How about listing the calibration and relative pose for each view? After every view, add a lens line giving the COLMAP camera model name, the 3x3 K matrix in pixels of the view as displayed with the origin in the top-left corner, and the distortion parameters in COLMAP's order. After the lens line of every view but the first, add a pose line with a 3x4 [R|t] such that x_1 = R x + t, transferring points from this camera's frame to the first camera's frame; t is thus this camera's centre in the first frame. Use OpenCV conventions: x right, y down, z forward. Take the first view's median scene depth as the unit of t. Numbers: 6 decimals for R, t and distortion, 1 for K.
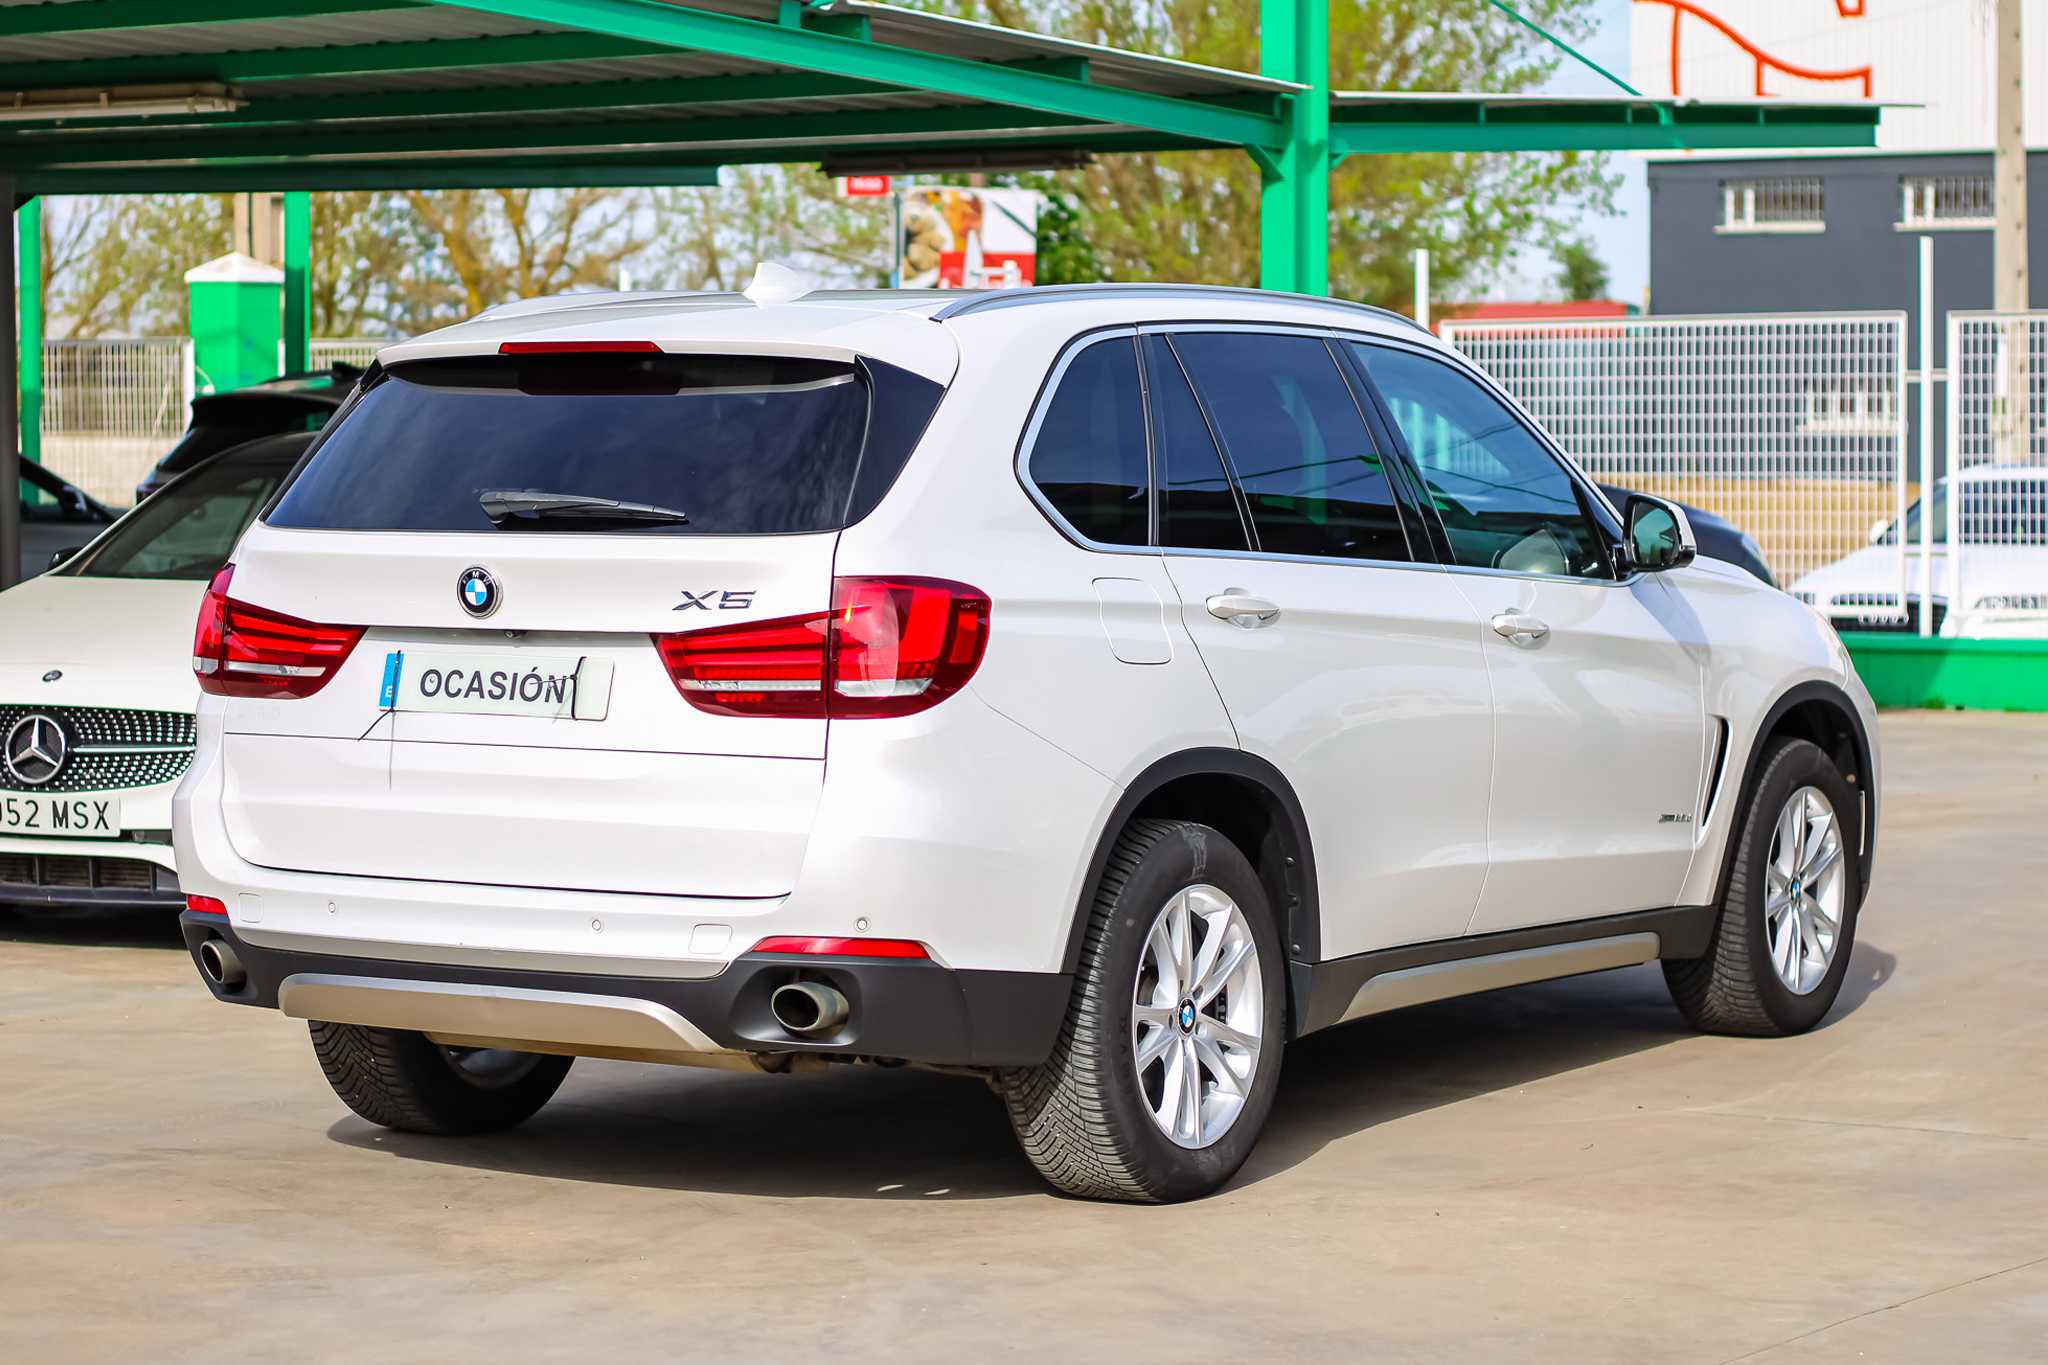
lens RADIAL K [[4906.3, 0, 1024.0], [0, 4906.3, 682.5], [0, 0, 1]] dist [-0.091270, -0.248414]
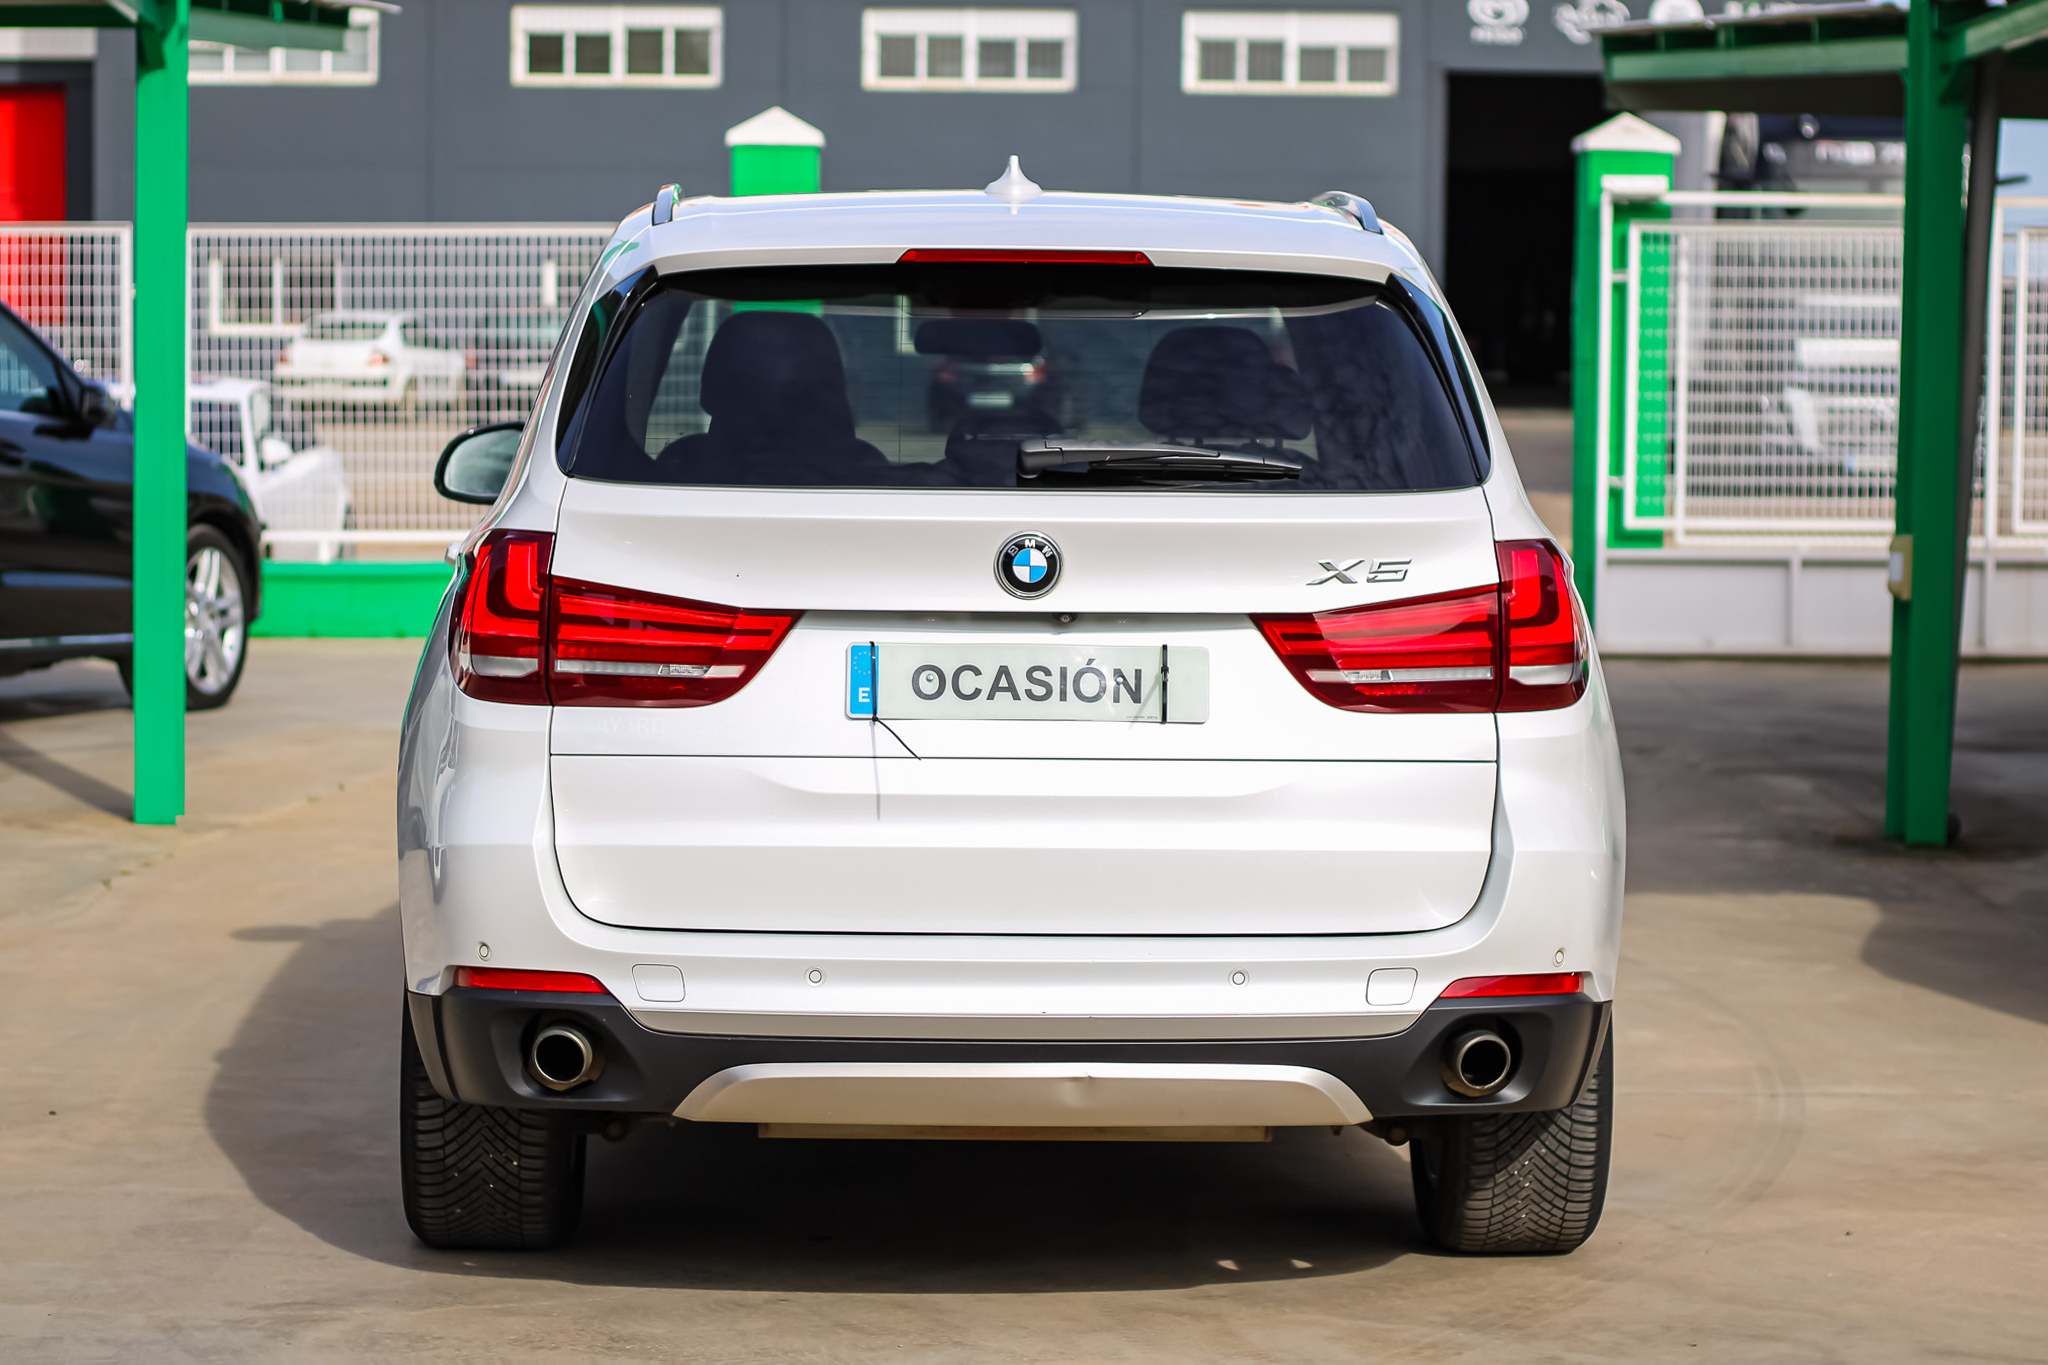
lens RADIAL K [[4713.4, 0, 1024.0], [0, 4713.4, 682.5], [0, 0, 1]] dist [-0.045734, 0.356475]
pose [[0.835291, -0.030756, 0.548947, -0.526892], [0.019215, 0.999457, 0.026759, -0.019922], [-0.549472, -0.011804, 0.835429, 0.365110]]
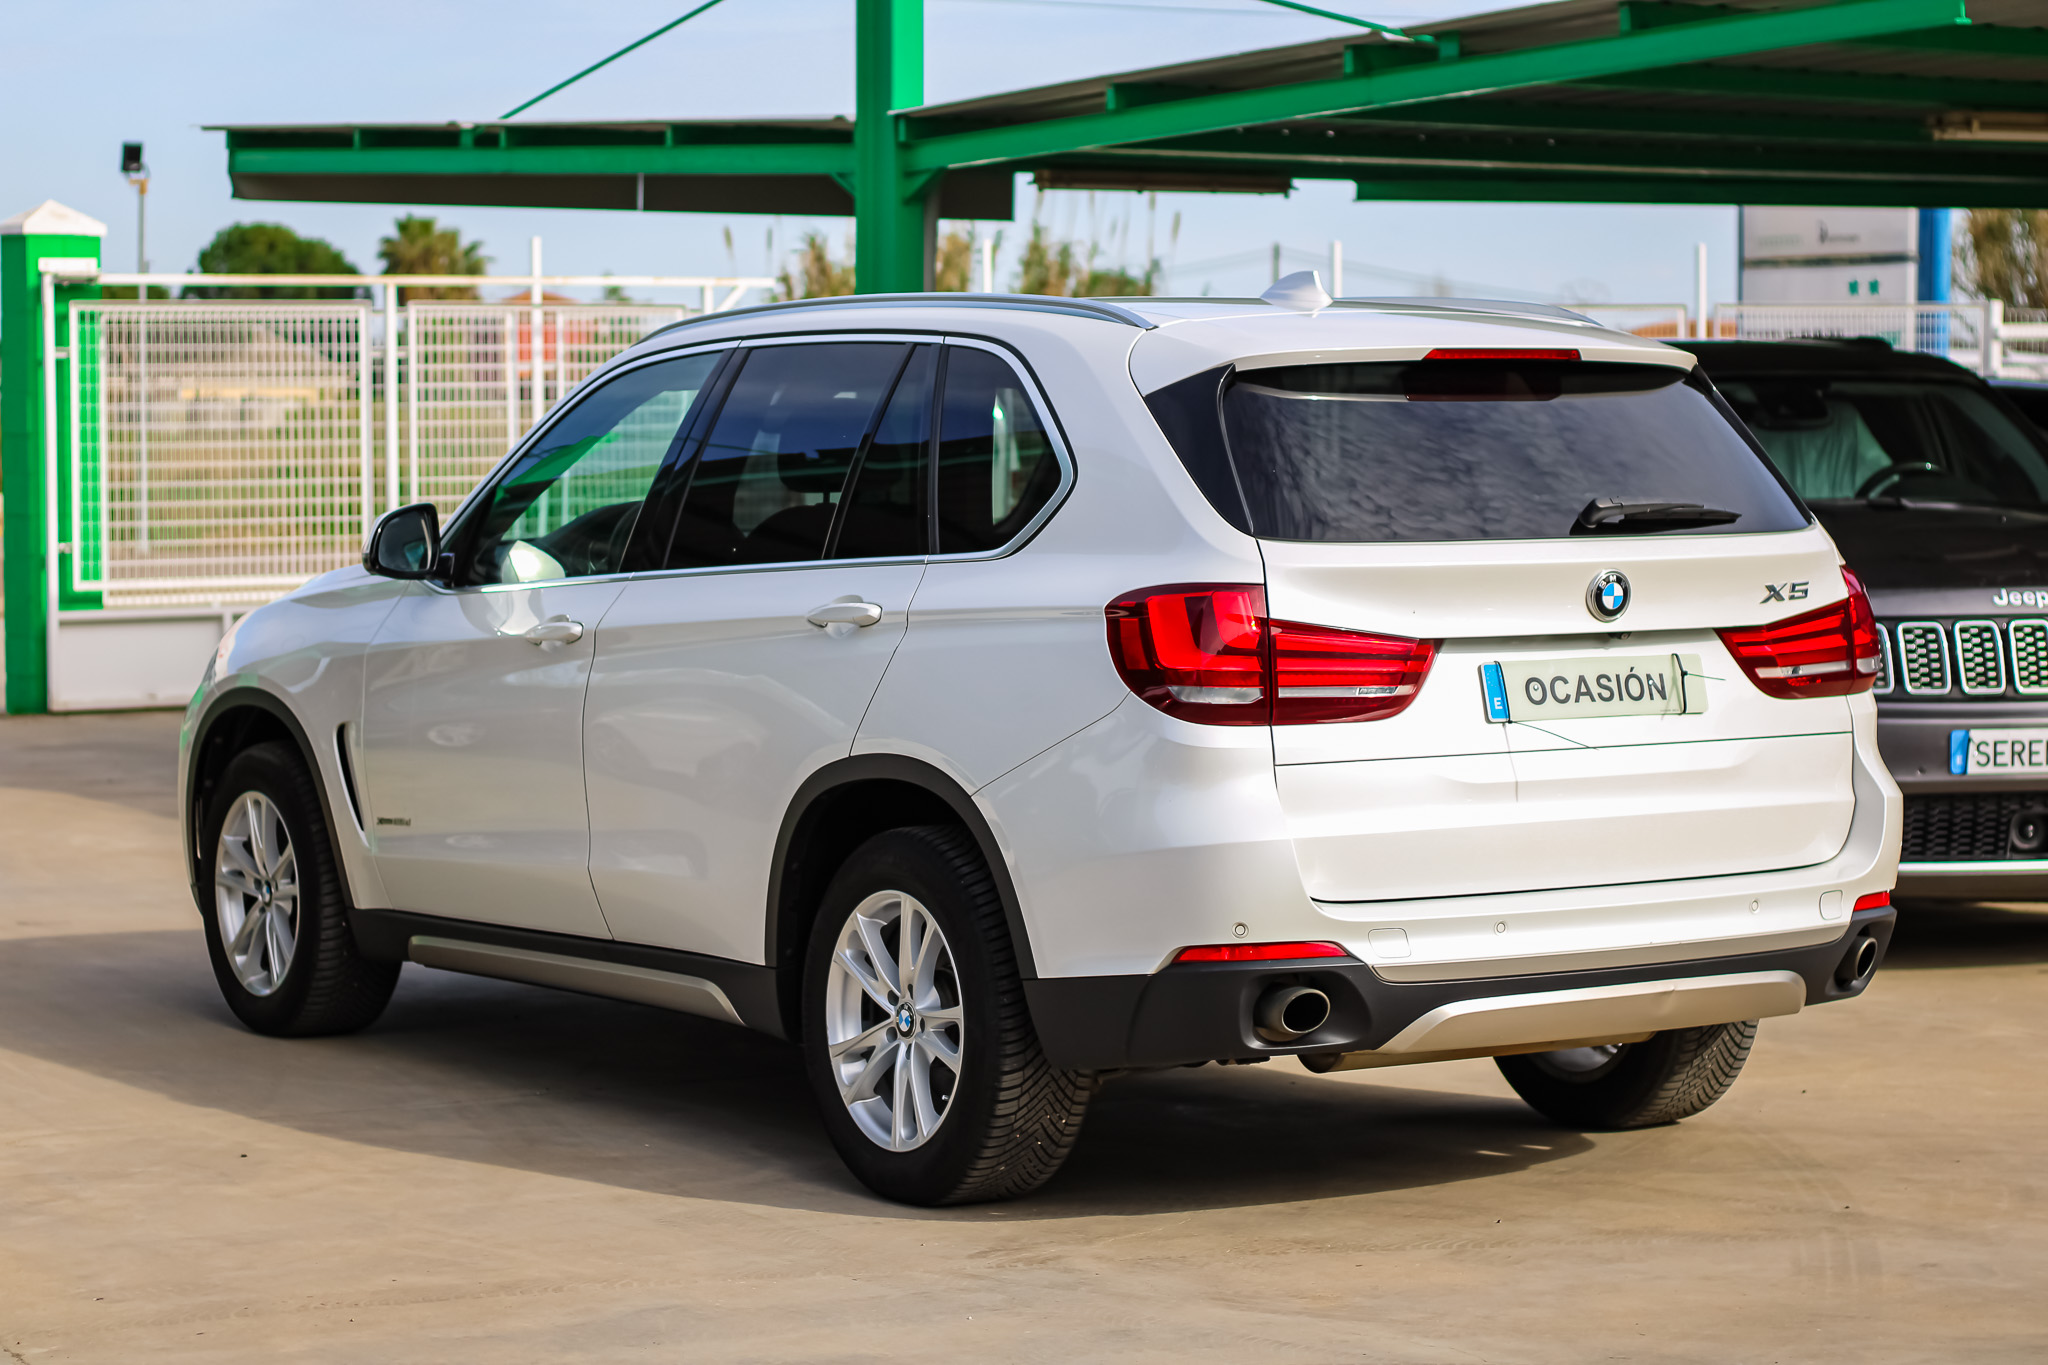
lens RADIAL K [[4632.4, 0, 1024.0], [0, 4632.4, 682.5], [0, 0, 1]] dist [-0.028584, -0.276660]
pose [[0.437000, -0.055375, 0.897755, -1.016675], [0.054828, 0.997887, 0.034862, -0.040362], [-0.897789, 0.033987, 0.439112, 0.687575]]
